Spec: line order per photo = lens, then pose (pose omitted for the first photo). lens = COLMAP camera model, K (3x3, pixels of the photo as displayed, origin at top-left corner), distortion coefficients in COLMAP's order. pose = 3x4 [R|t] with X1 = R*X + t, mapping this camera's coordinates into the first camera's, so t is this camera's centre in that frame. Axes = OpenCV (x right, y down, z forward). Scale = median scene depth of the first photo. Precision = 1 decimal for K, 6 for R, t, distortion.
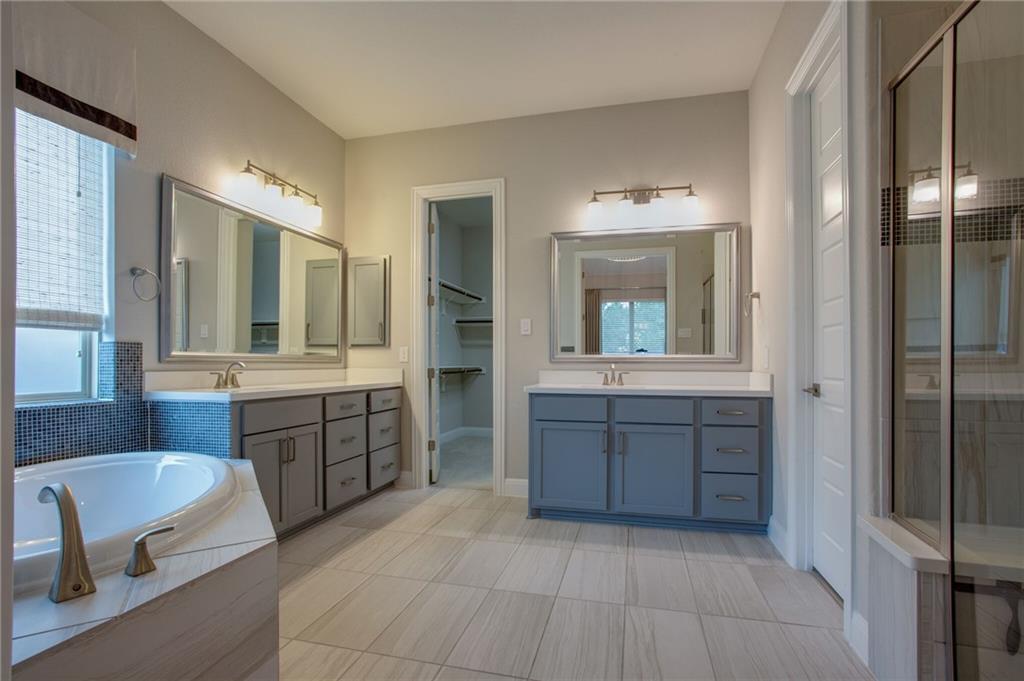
lens RADIAL K [[525.1, 0, 512.7], [0, 525.1, 355.7], [0, 0, 1]] dist [-0.005837, 0.000922]
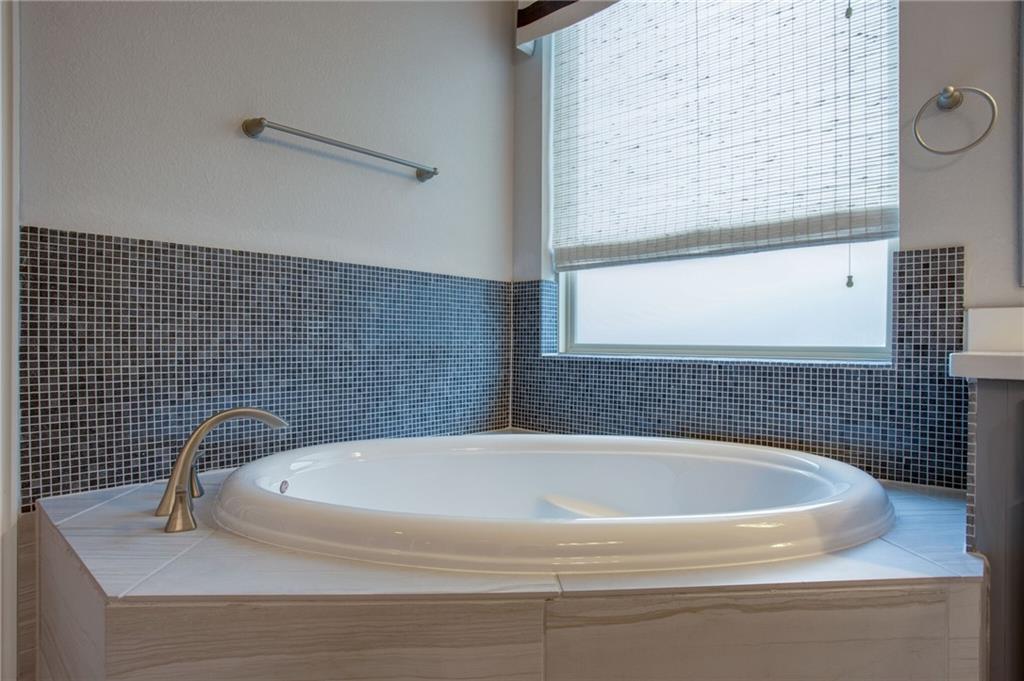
lens RADIAL K [[581.7, 0, 524.1], [0, 581.7, 334.6], [0, 0, 1]] dist [-0.021548, 0.002330]
pose [[-0.468828, -0.016220, -0.883141, -0.077343], [0.003785, 0.999785, -0.020372, 0.062423], [0.883282, -0.012893, -0.468666, 0.888589]]
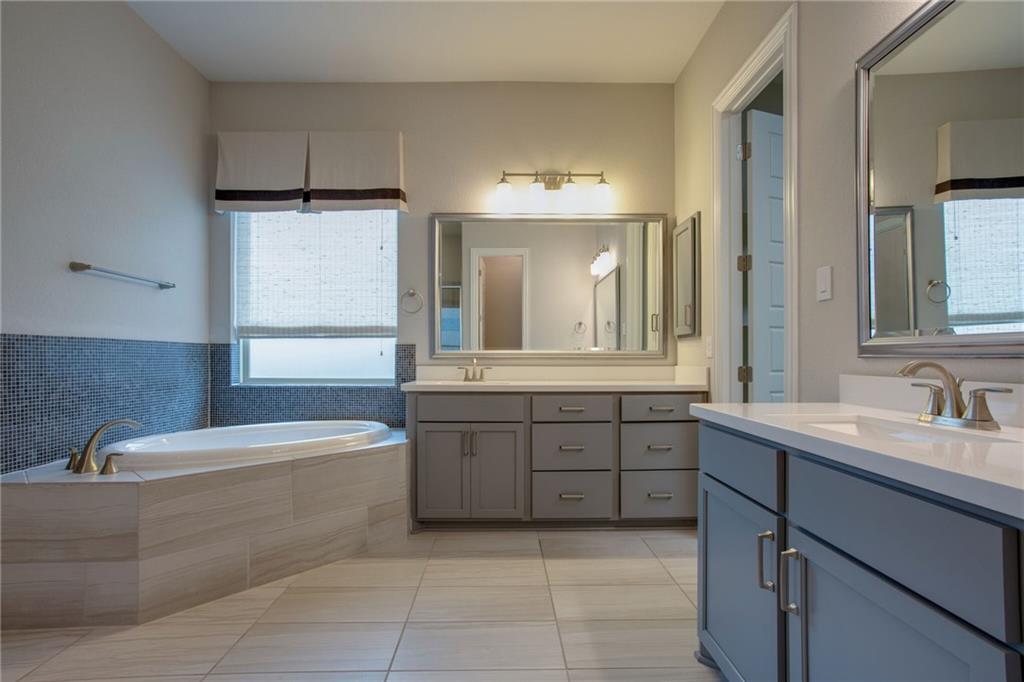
lens RADIAL K [[510.7, 0, 507.0], [0, 510.7, 353.7], [0, 0, 1]] dist [-0.061109, 0.032603]
pose [[0.221054, -0.007859, -0.975230, 0.625440], [0.016643, 0.999852, -0.004285, 0.009562], [0.975120, -0.015284, 0.221152, 0.932546]]
